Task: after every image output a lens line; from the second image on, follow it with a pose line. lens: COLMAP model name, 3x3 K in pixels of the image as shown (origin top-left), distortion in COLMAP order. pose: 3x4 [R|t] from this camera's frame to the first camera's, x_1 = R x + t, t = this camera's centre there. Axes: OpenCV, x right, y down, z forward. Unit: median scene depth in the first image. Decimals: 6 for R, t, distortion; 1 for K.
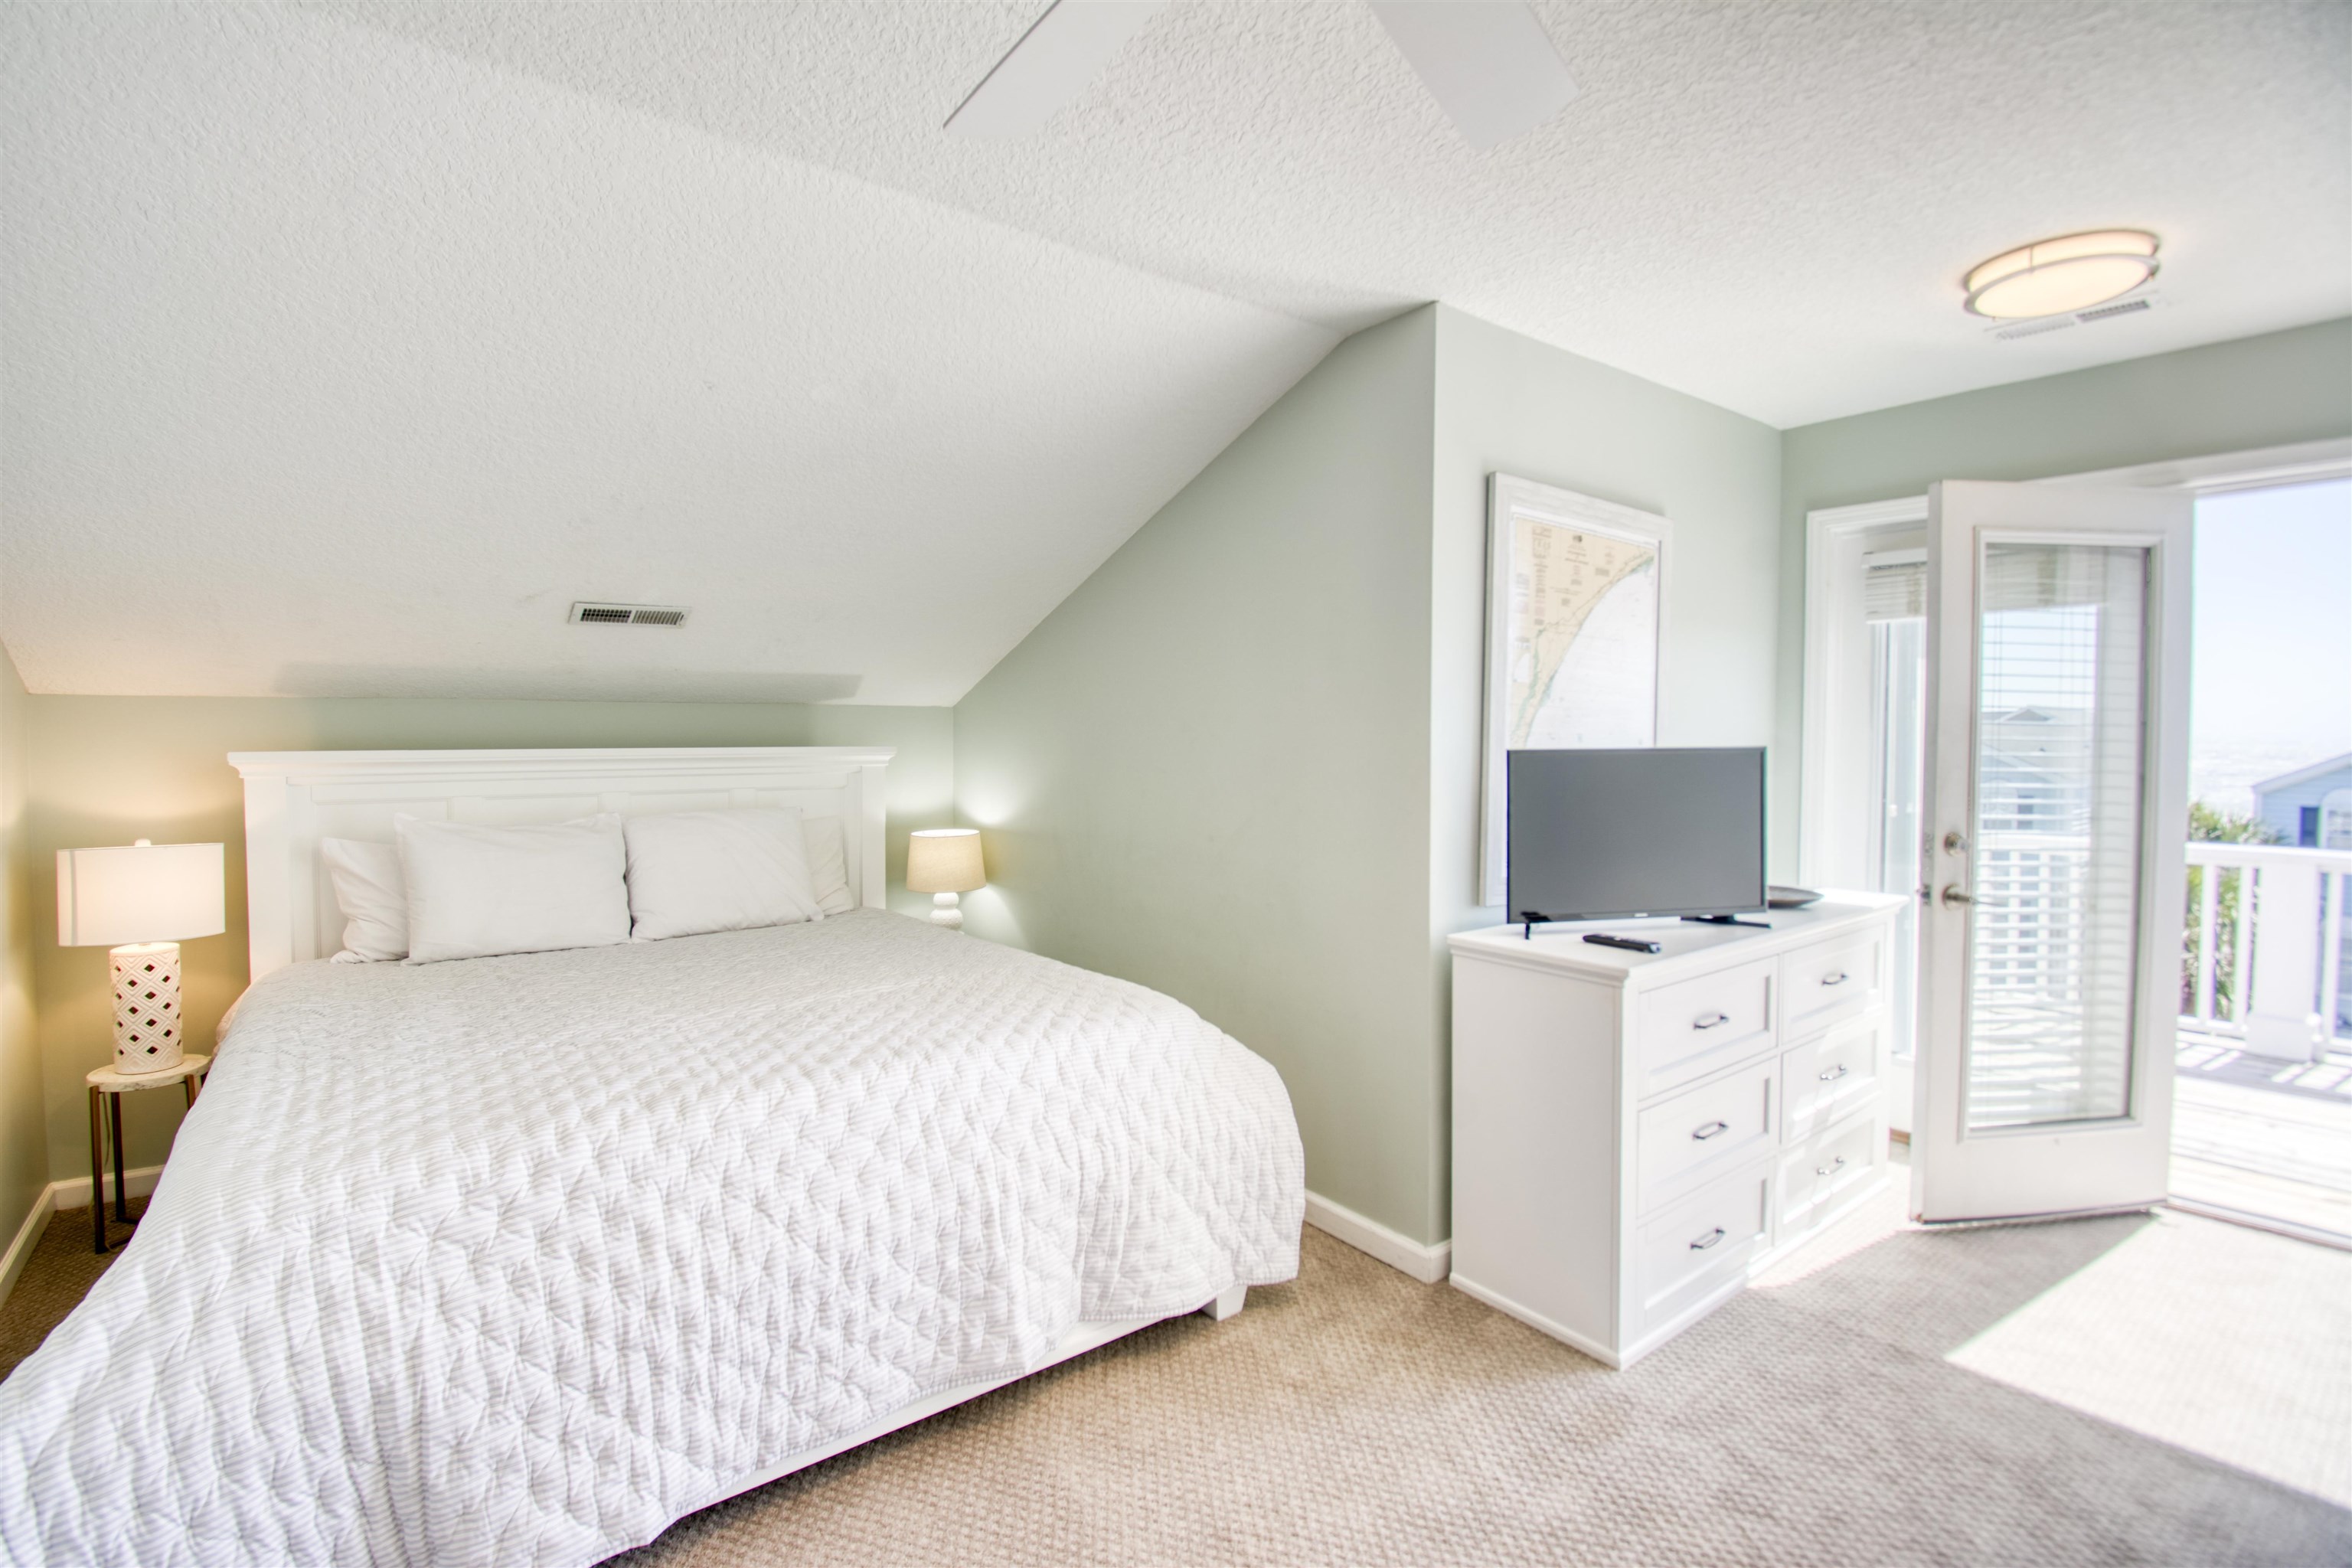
lens RADIAL K [[1103.5, 0, 1176.0], [0, 1103.5, 784.0], [0, 0, 1]] dist [0.001583, -0.000306]
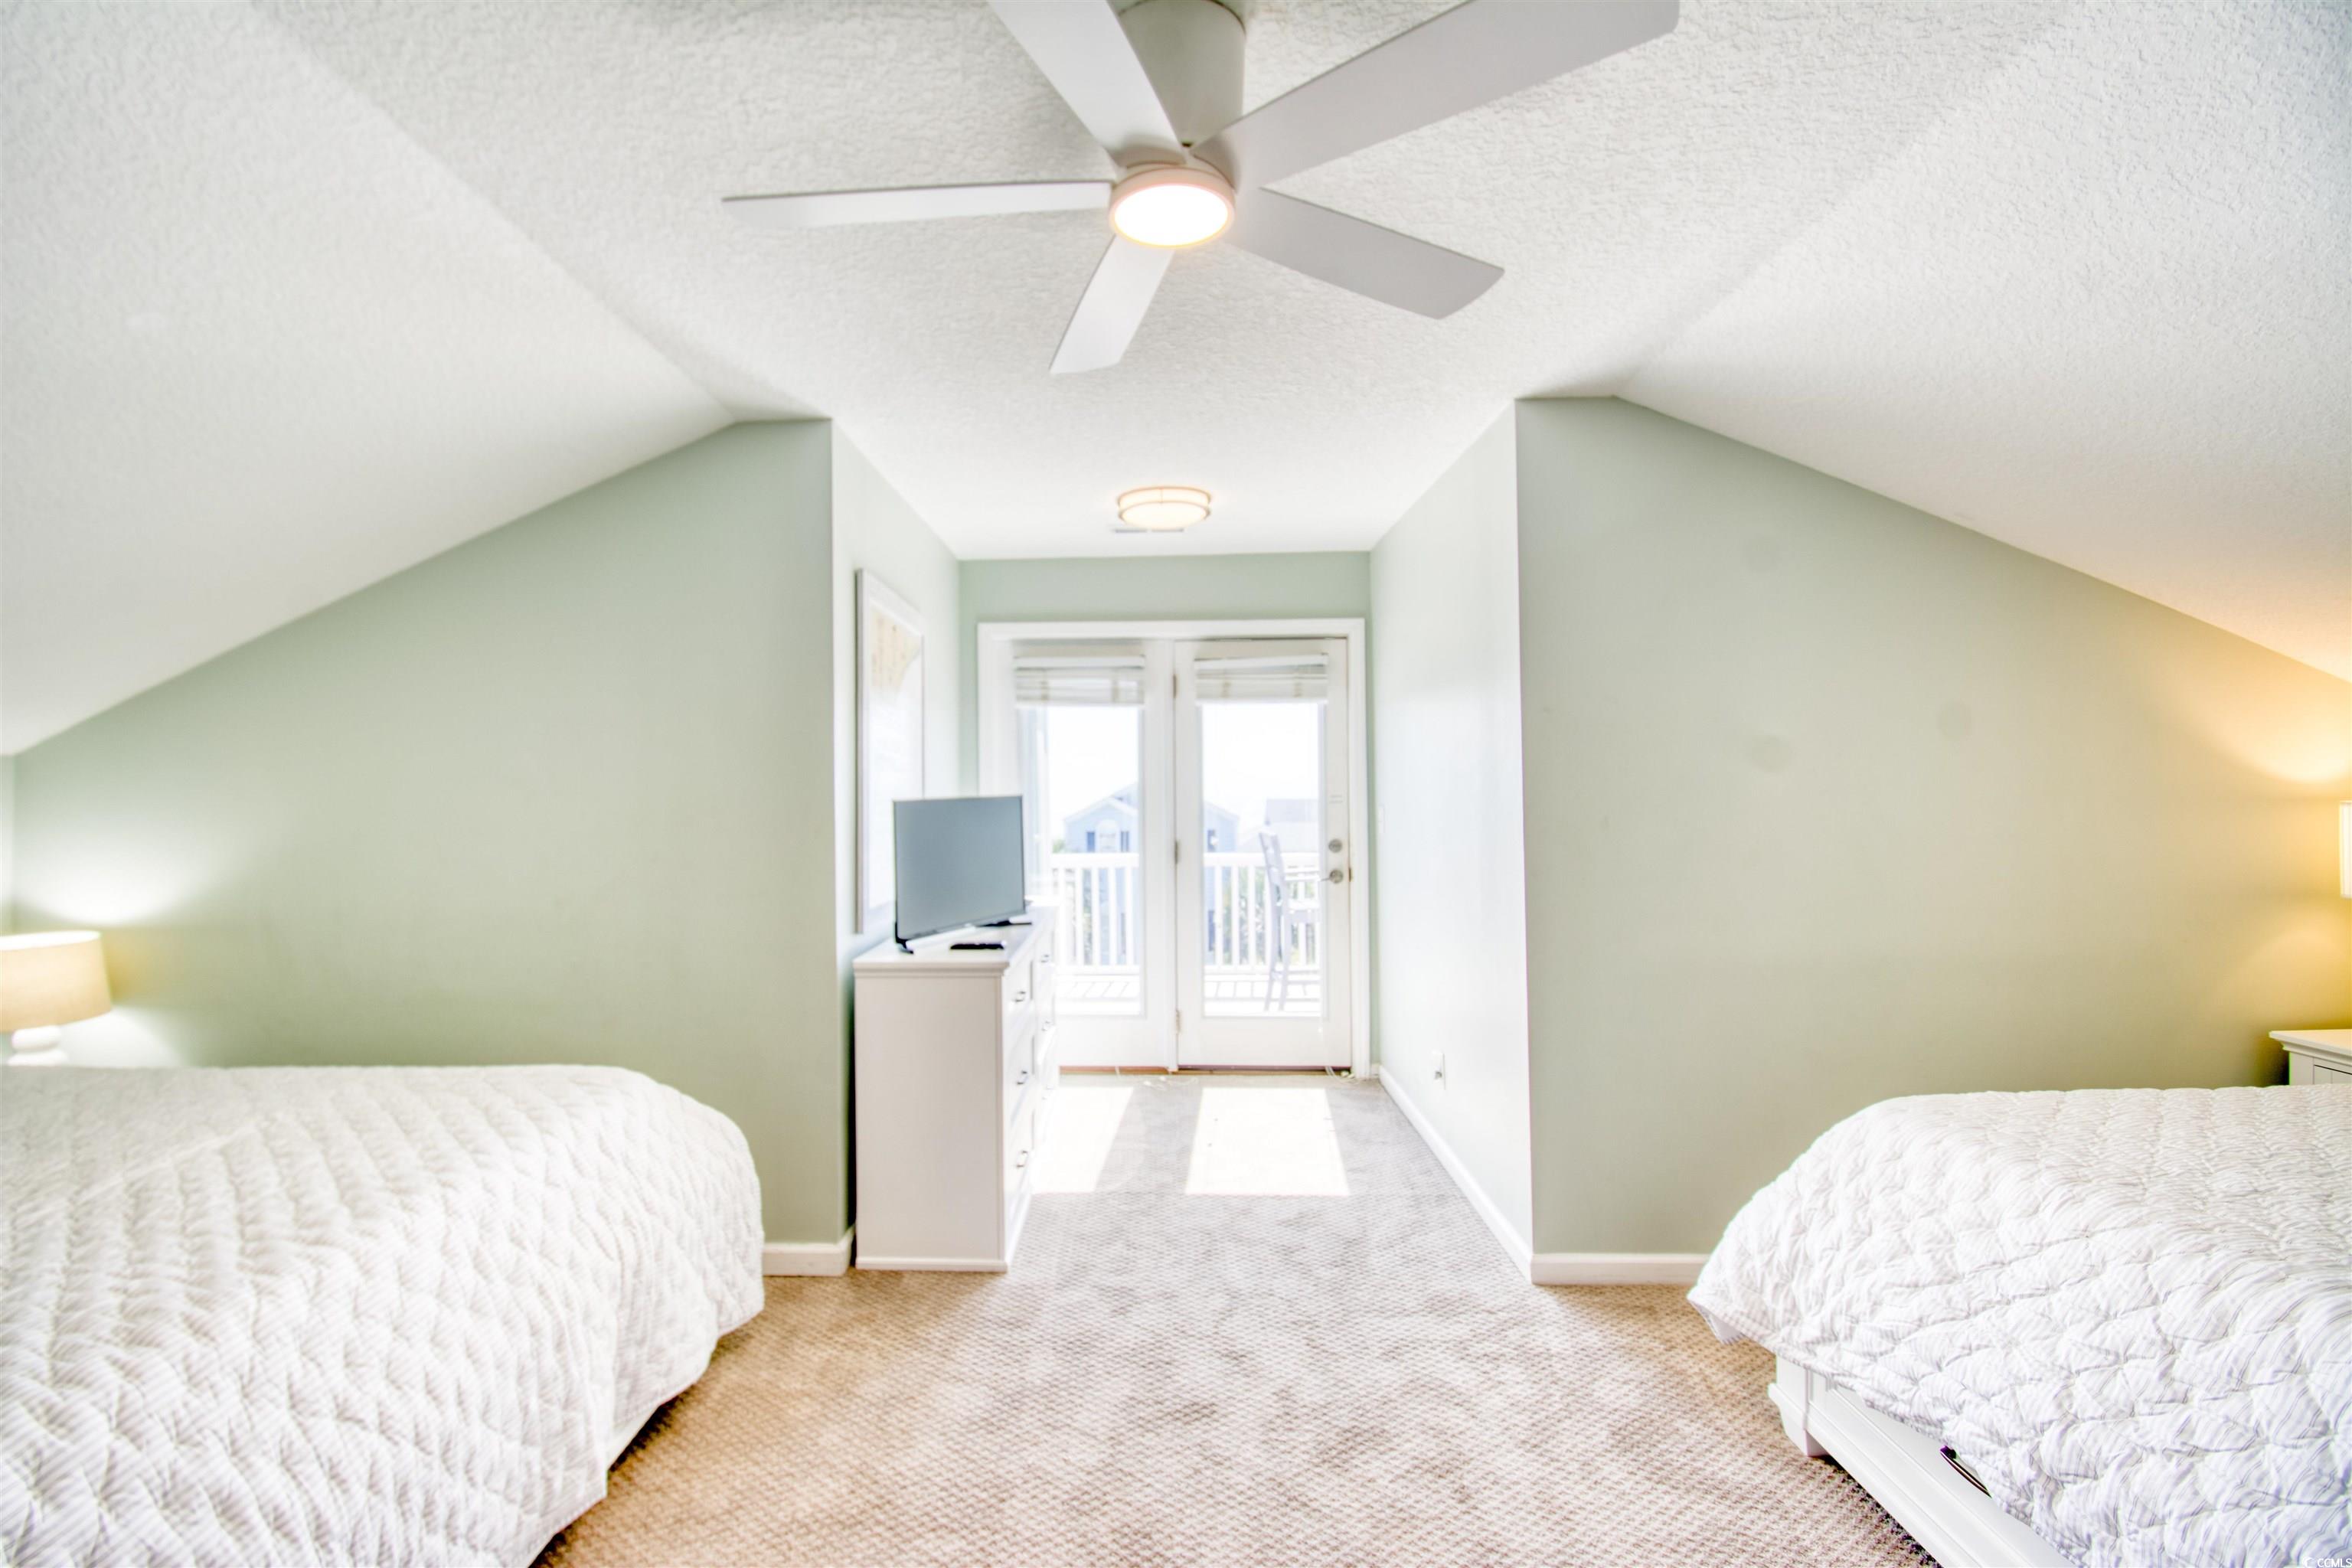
lens RADIAL K [[1083.0, 0, 1165.9], [0, 1083.0, 768.3], [0, 0, 1]] dist [-0.001901, -0.020982]
pose [[0.572921, 0.004964, 0.819596, -0.540574], [0.046579, 0.998168, -0.038605, -0.006482], [-0.818286, 0.060293, 0.571640, 0.076639]]
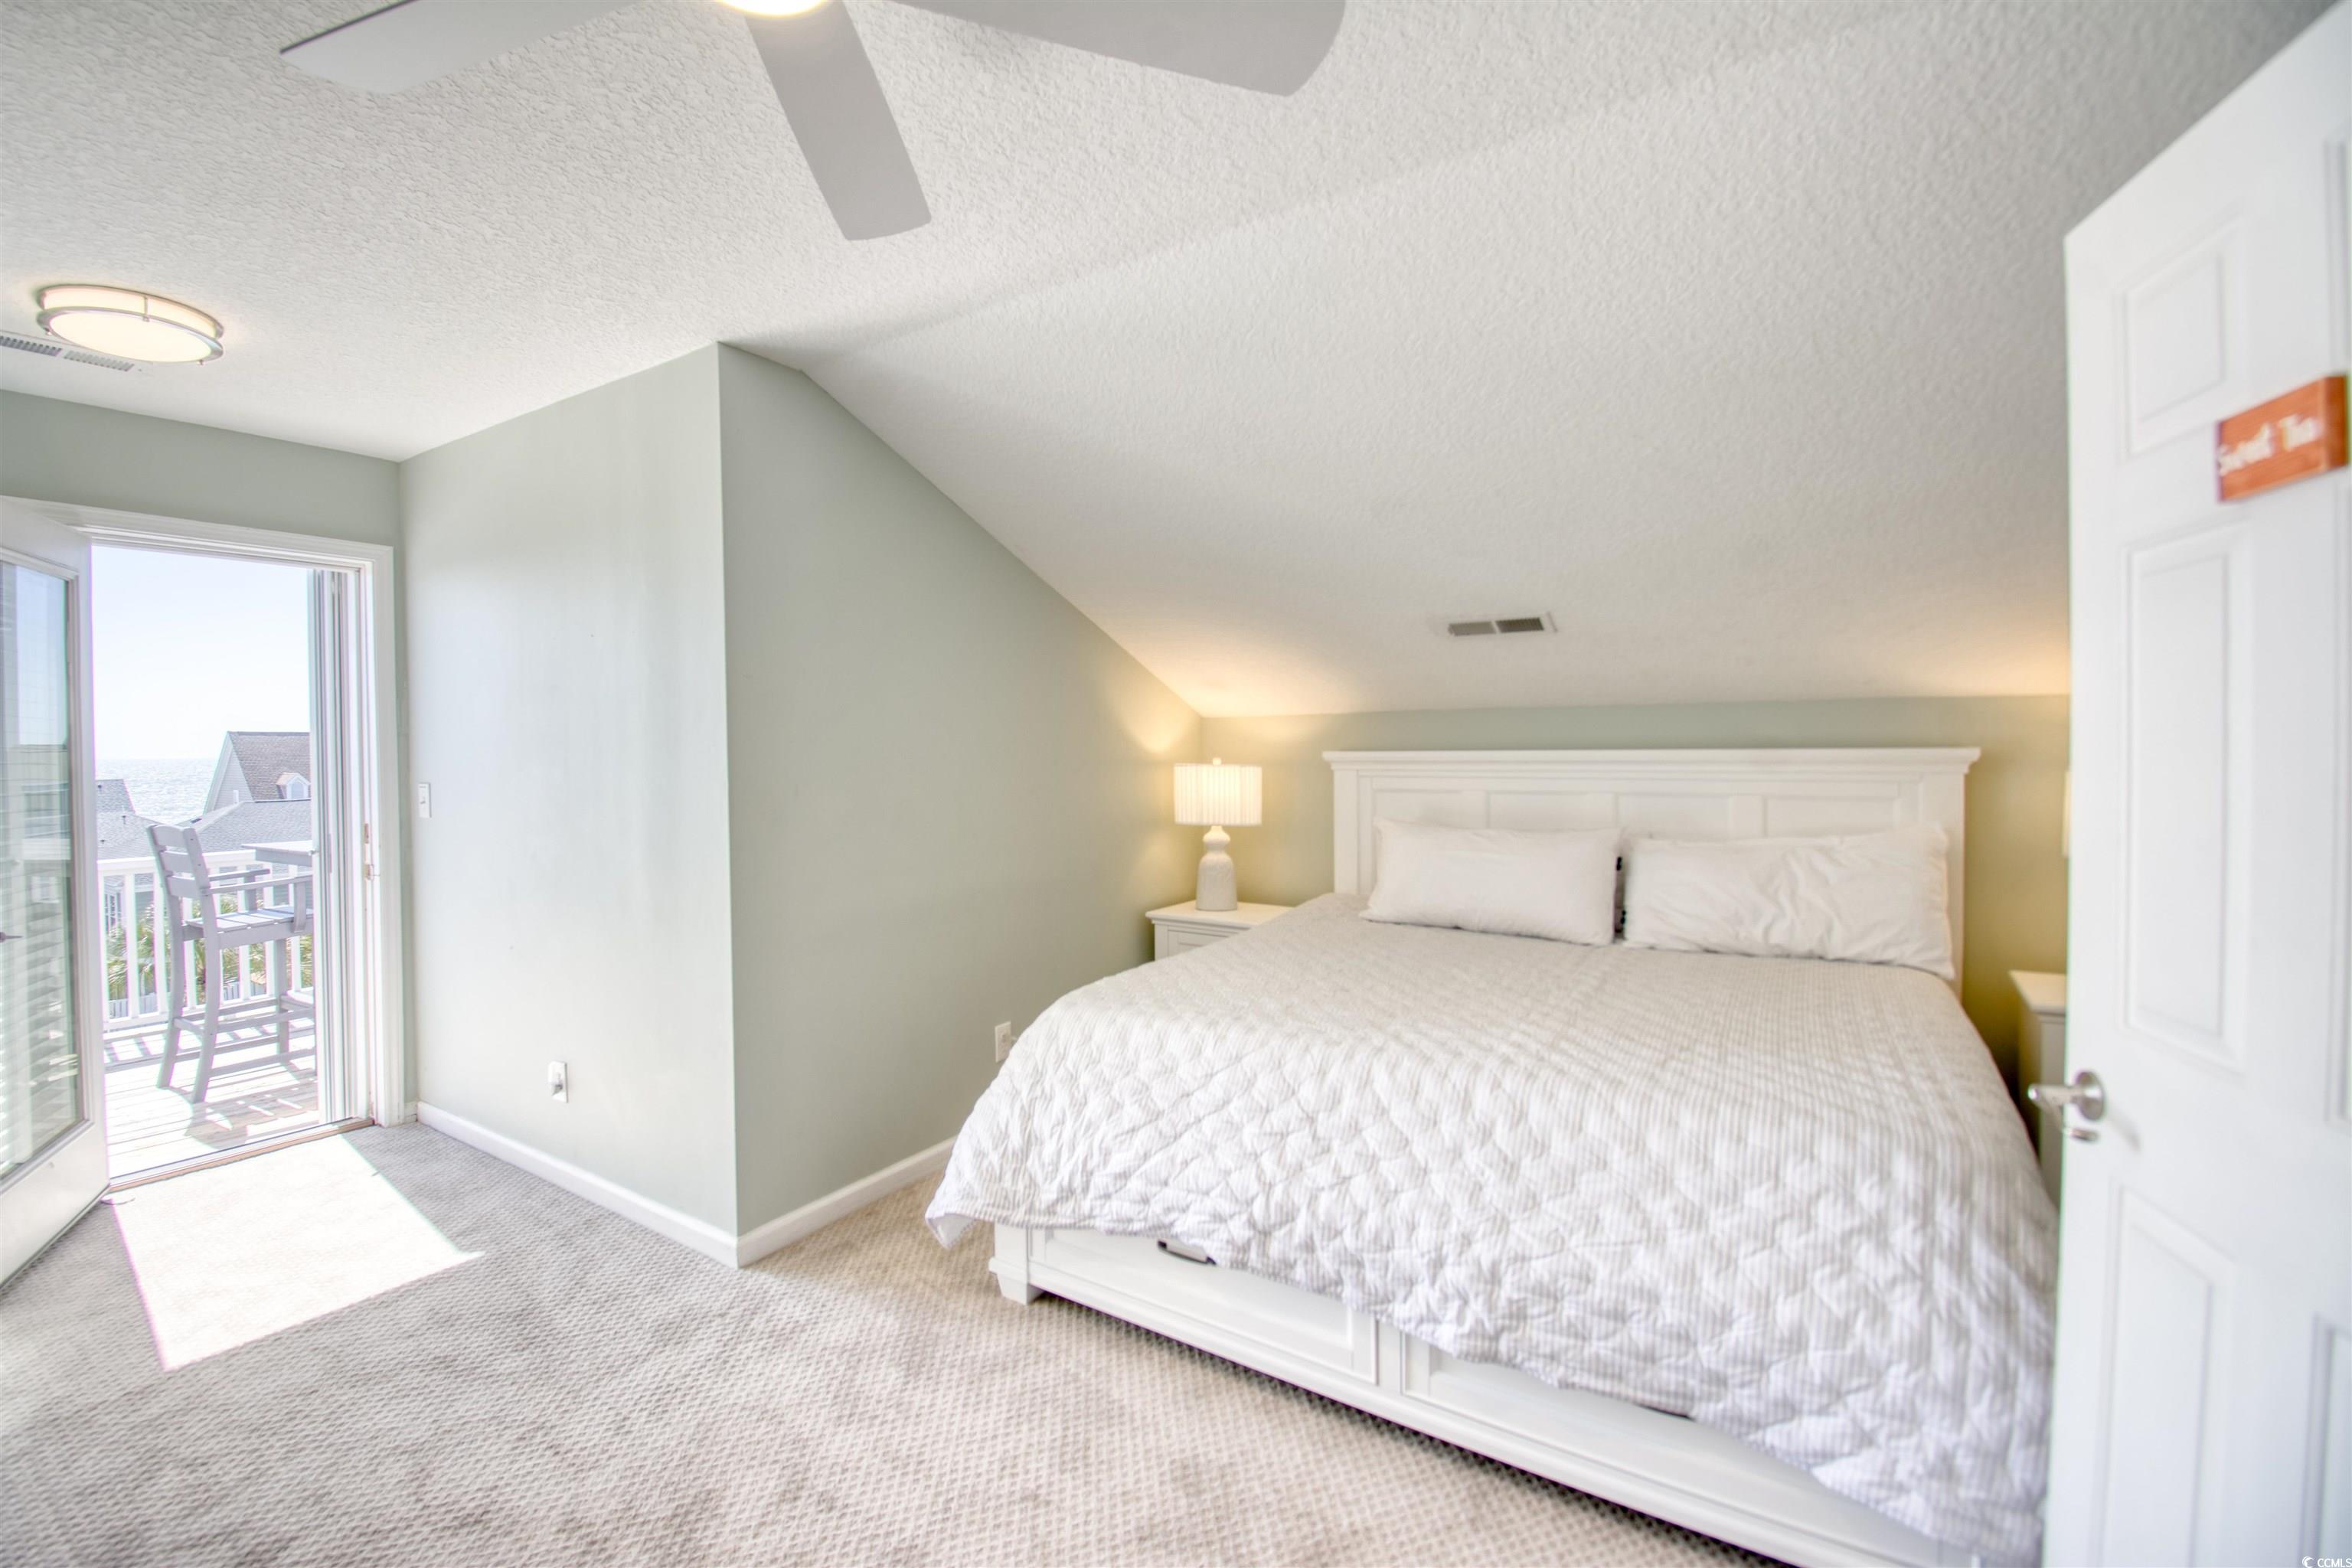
lens RADIAL K [[1011.2, 0, 1176.0], [0, 1011.2, 784.0], [0, 0, 1]] dist [0.123297, -0.064262]
pose [[-0.338369, -0.038931, 0.940208, -0.528468], [0.049562, 0.997020, 0.059120, -0.033119], [-0.939707, 0.066603, -0.335431, 0.417846]]
